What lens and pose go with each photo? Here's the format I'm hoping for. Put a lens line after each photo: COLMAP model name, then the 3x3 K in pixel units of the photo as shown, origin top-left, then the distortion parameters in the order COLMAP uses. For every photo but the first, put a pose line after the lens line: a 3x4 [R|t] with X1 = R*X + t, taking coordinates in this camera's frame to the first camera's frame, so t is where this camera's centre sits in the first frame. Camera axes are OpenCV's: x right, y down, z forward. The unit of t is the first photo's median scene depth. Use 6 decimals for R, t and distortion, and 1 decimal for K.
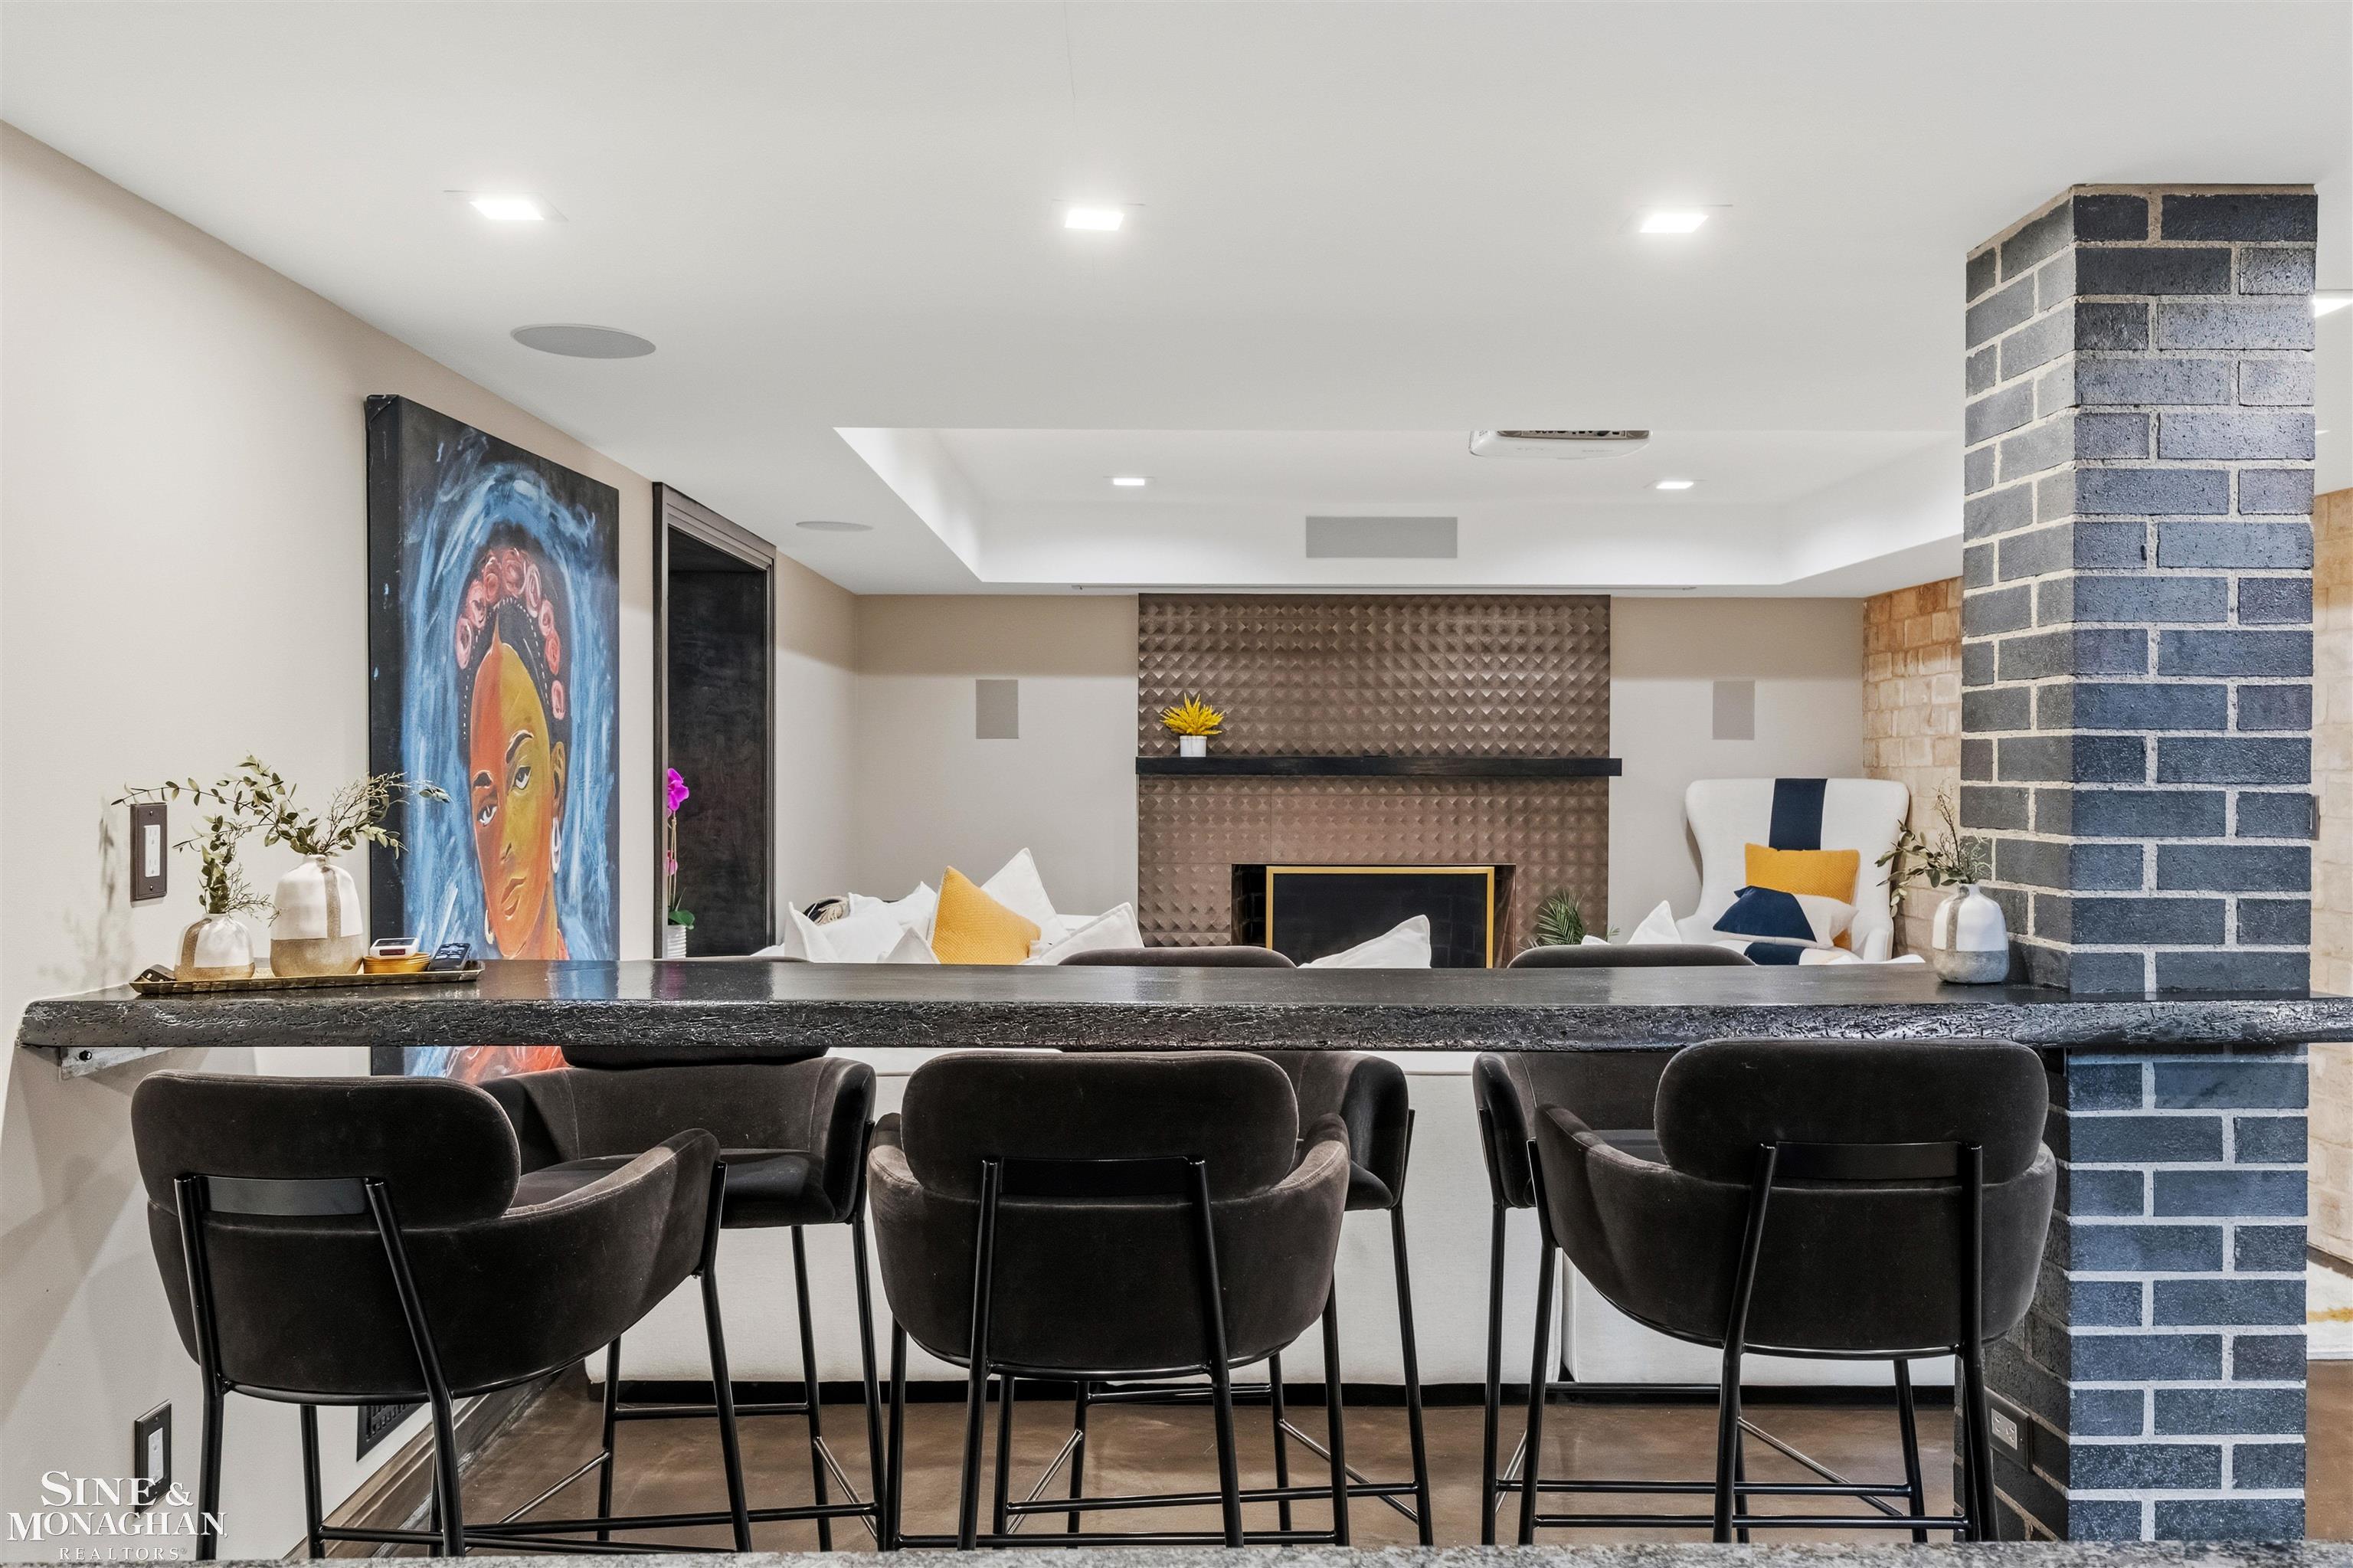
lens RADIAL K [[1771.5, 0, 1175.7], [0, 1771.5, 780.9], [0, 0, 1]] dist [0.015306, 0.003709]
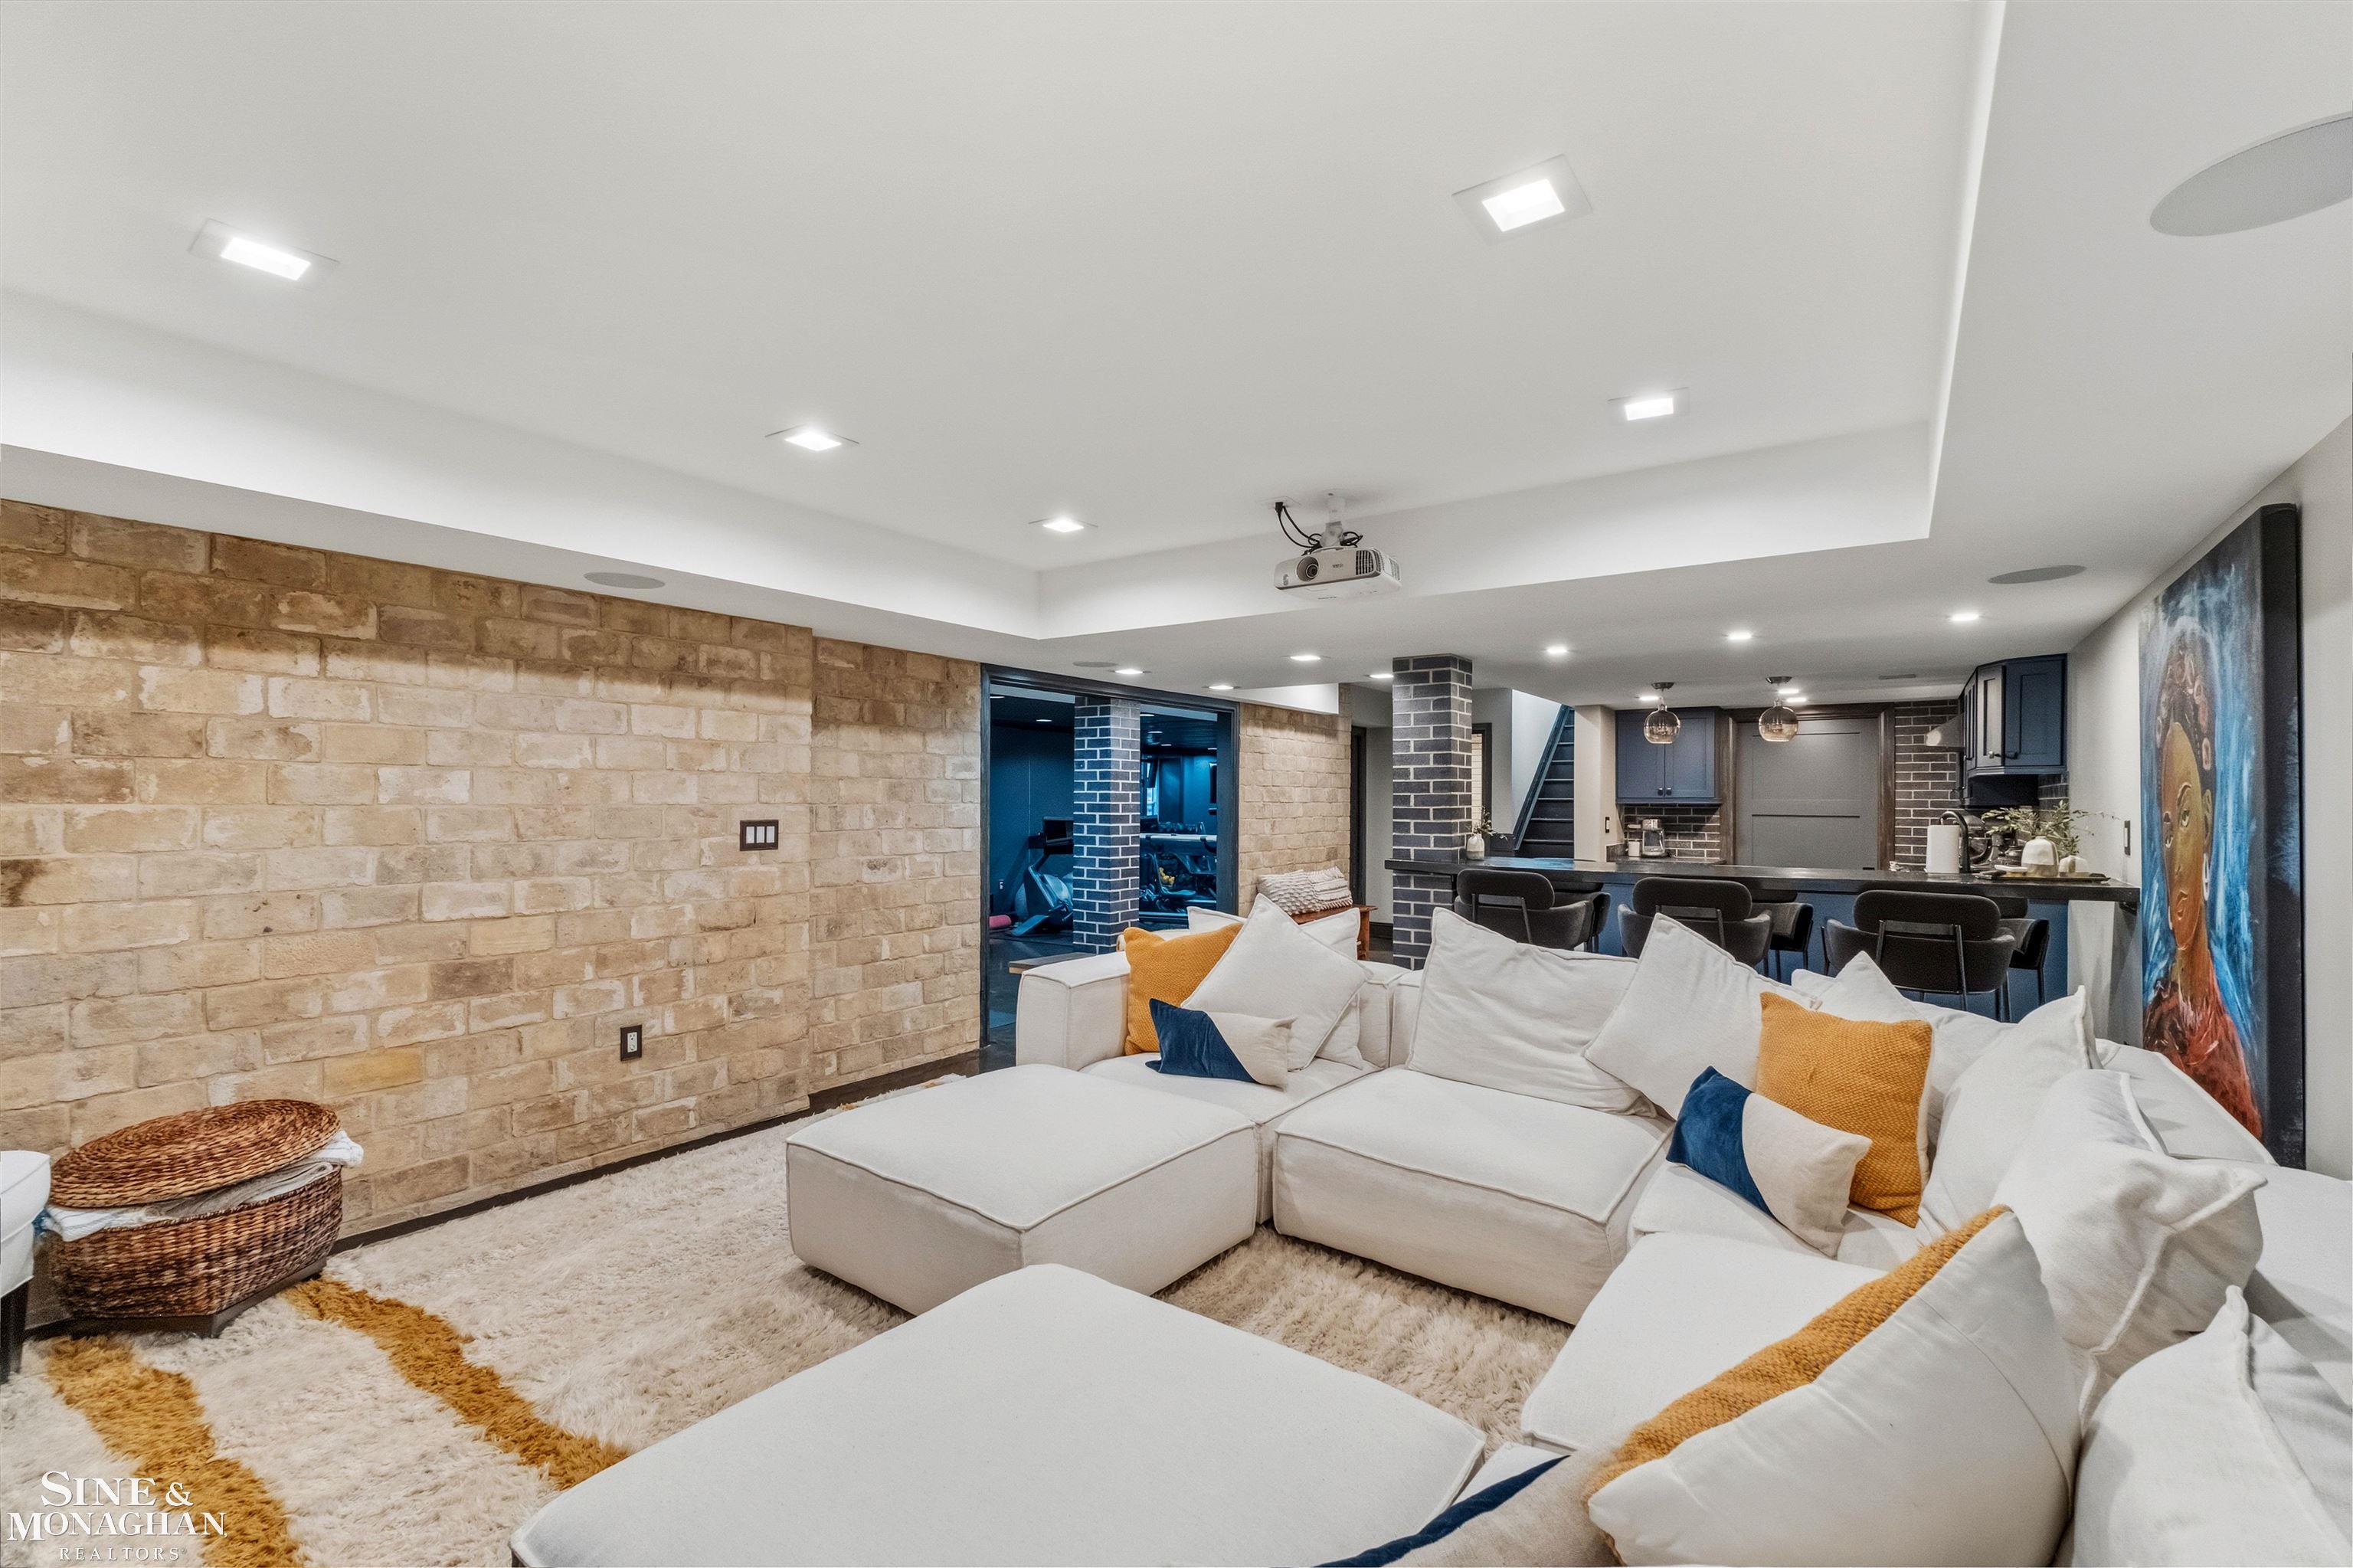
lens RADIAL K [[995.4, 0, 1189.9], [0, 995.4, 796.2], [0, 0, 1]] dist [-0.003379, 0.000179]
pose [[-0.804792, -0.003554, 0.593546, -0.203466], [0.001739, 0.999964, 0.008345, -0.025125], [-0.593554, 0.007748, -0.804757, 2.003969]]
